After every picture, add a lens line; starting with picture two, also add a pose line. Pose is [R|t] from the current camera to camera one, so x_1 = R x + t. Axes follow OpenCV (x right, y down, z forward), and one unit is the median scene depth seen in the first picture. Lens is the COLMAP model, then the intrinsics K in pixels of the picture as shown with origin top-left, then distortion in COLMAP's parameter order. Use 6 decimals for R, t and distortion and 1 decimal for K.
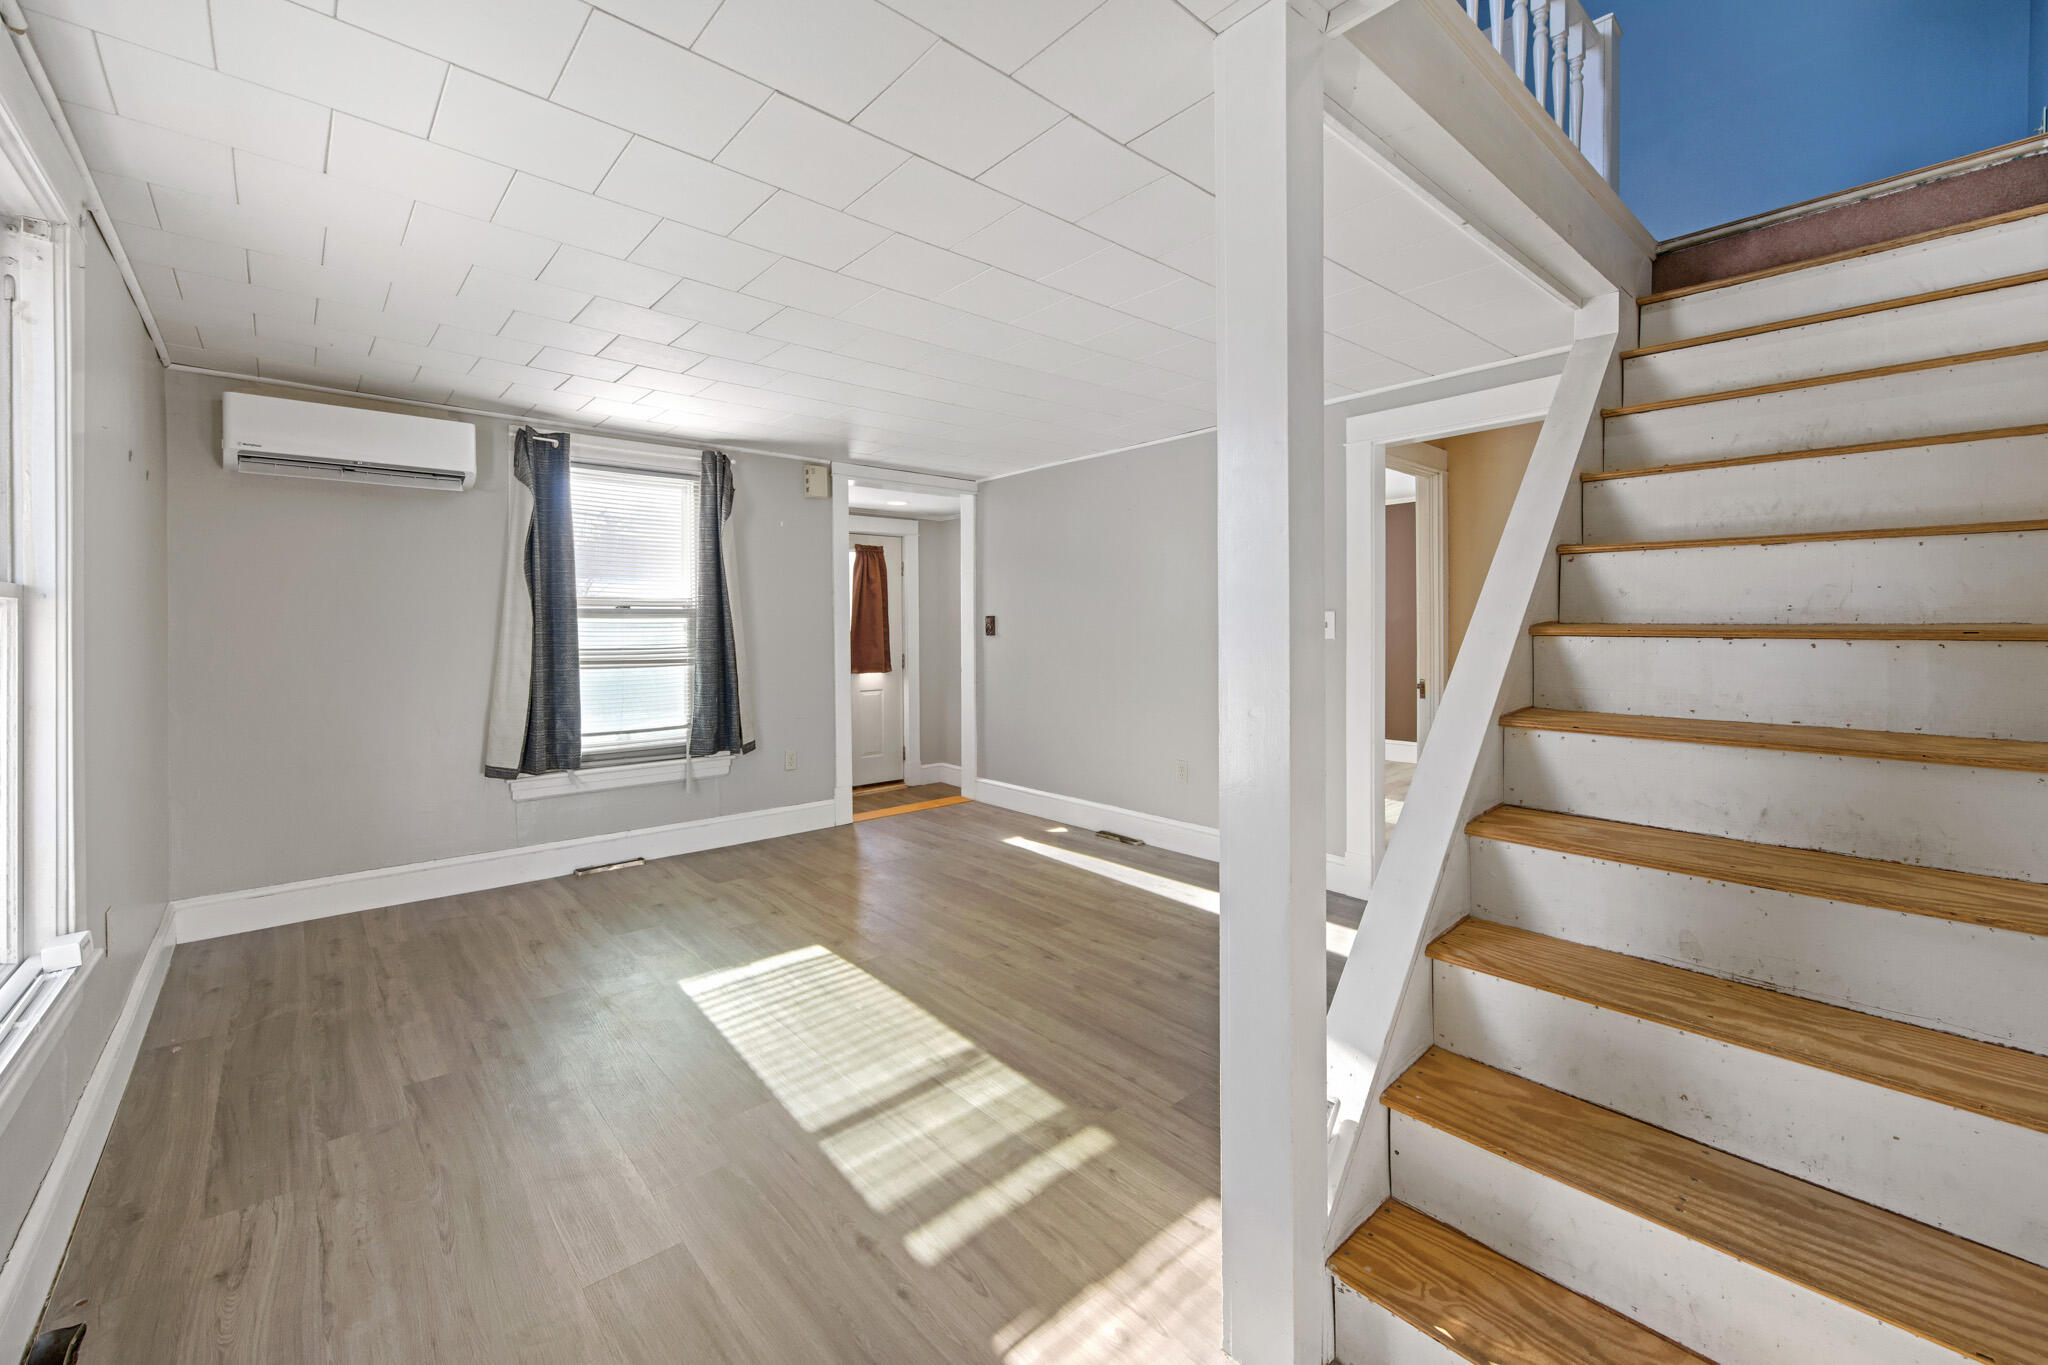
lens RADIAL K [[818.5, 0, 1036.3], [0, 818.5, 621.2], [0, 0, 1]] dist [-0.001757, 0.000104]
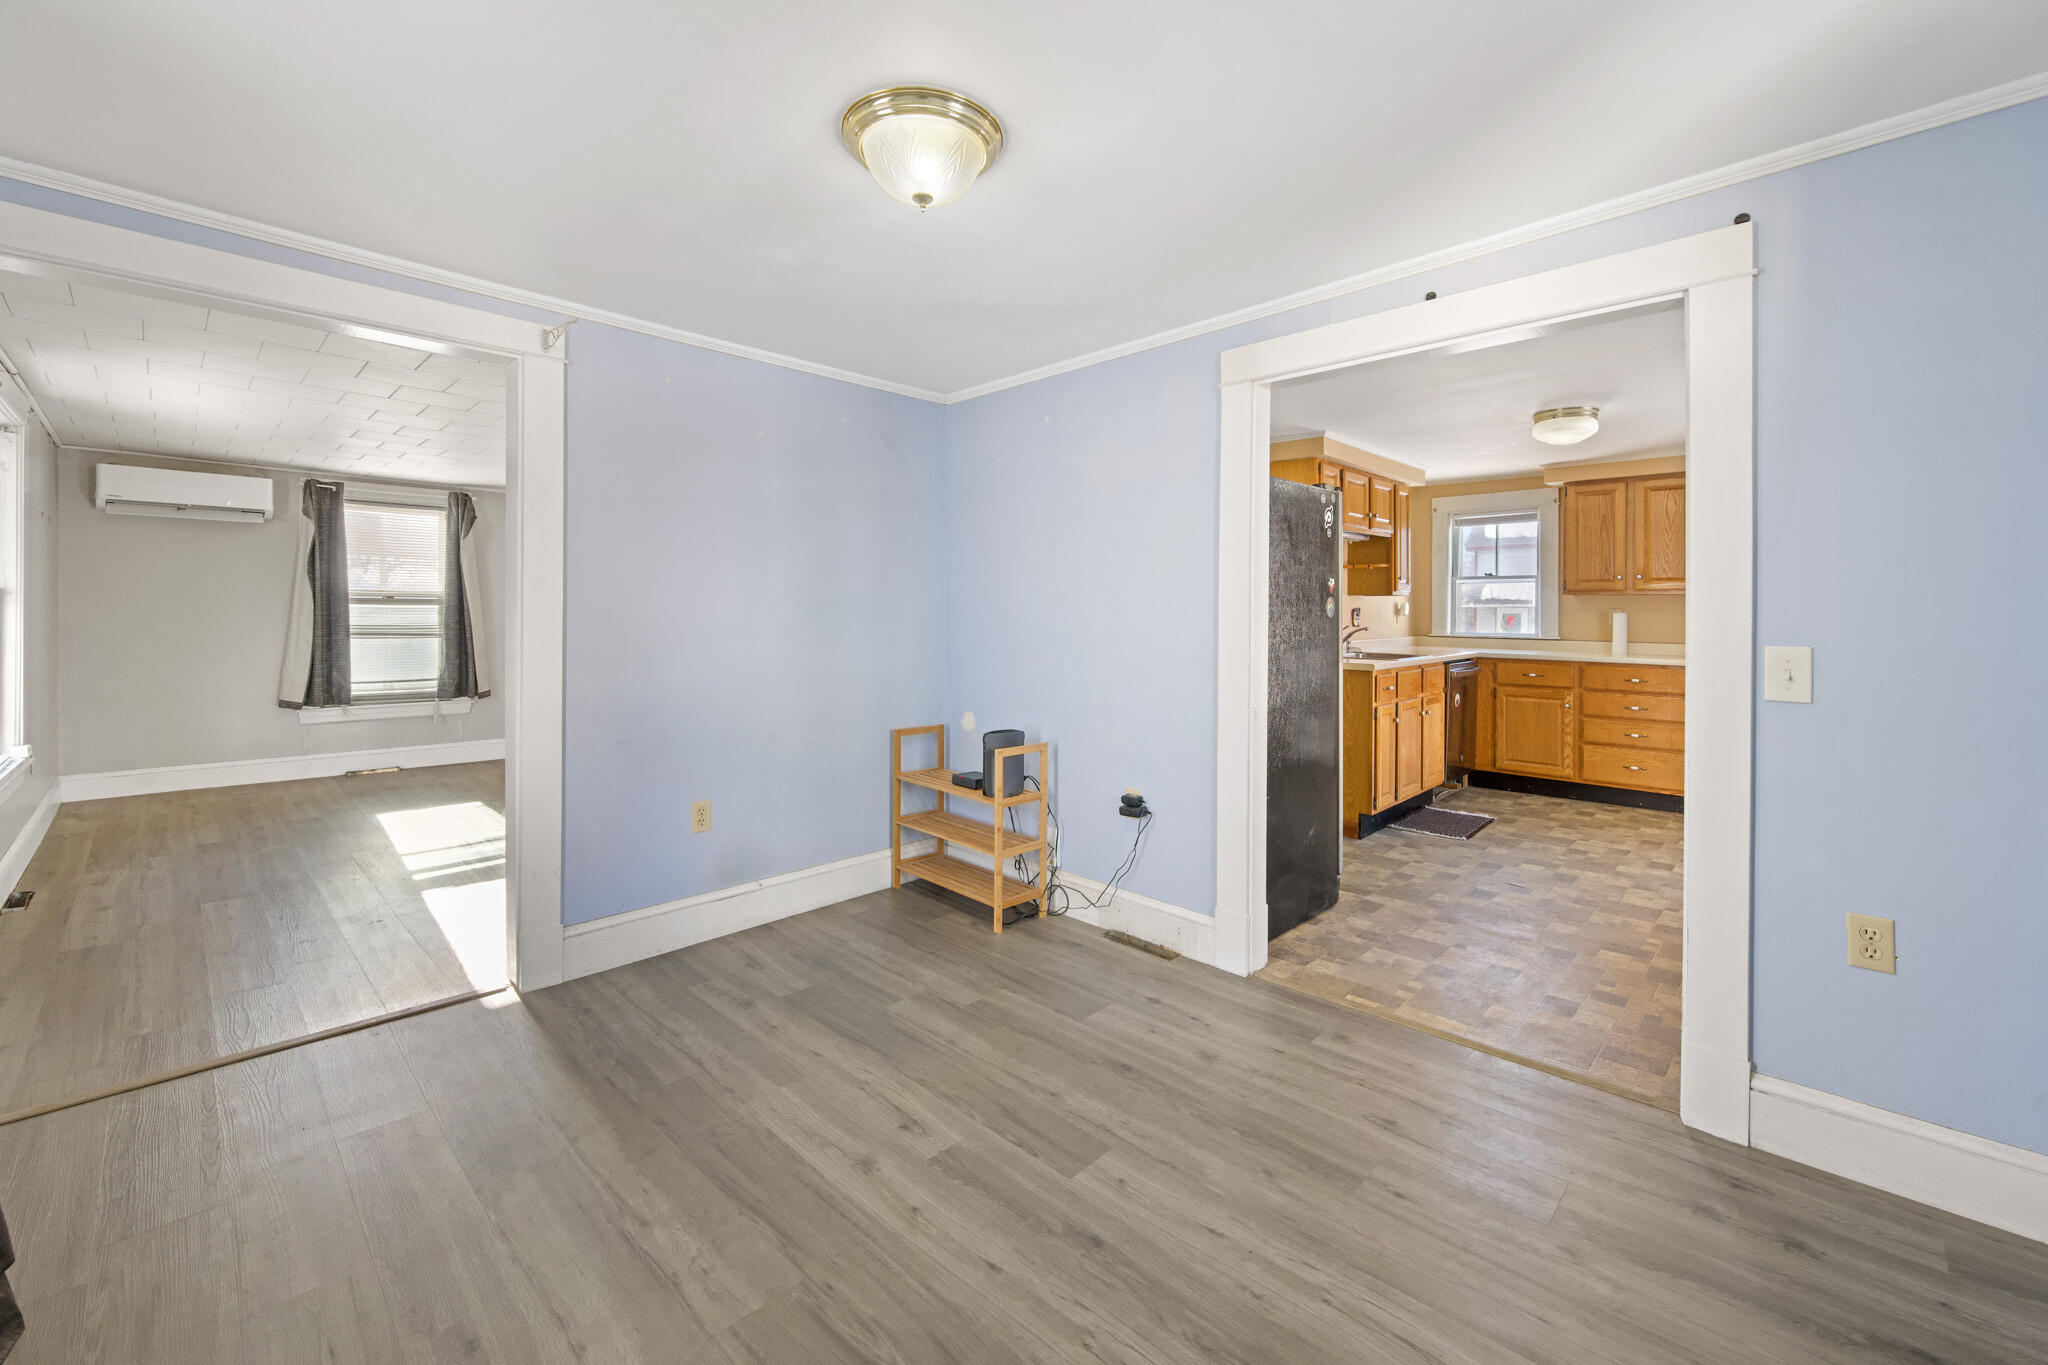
lens RADIAL K [[818.5, 0, 1037.7], [0, 818.5, 612.7], [0, 0, 1]] dist [-0.001757, 0.000104]
pose [[0.996815, 0.013240, 0.078639, 0.641919], [-0.013415, 0.999909, 0.001692, -0.008965], [-0.078609, -0.002741, 0.996902, -0.659205]]
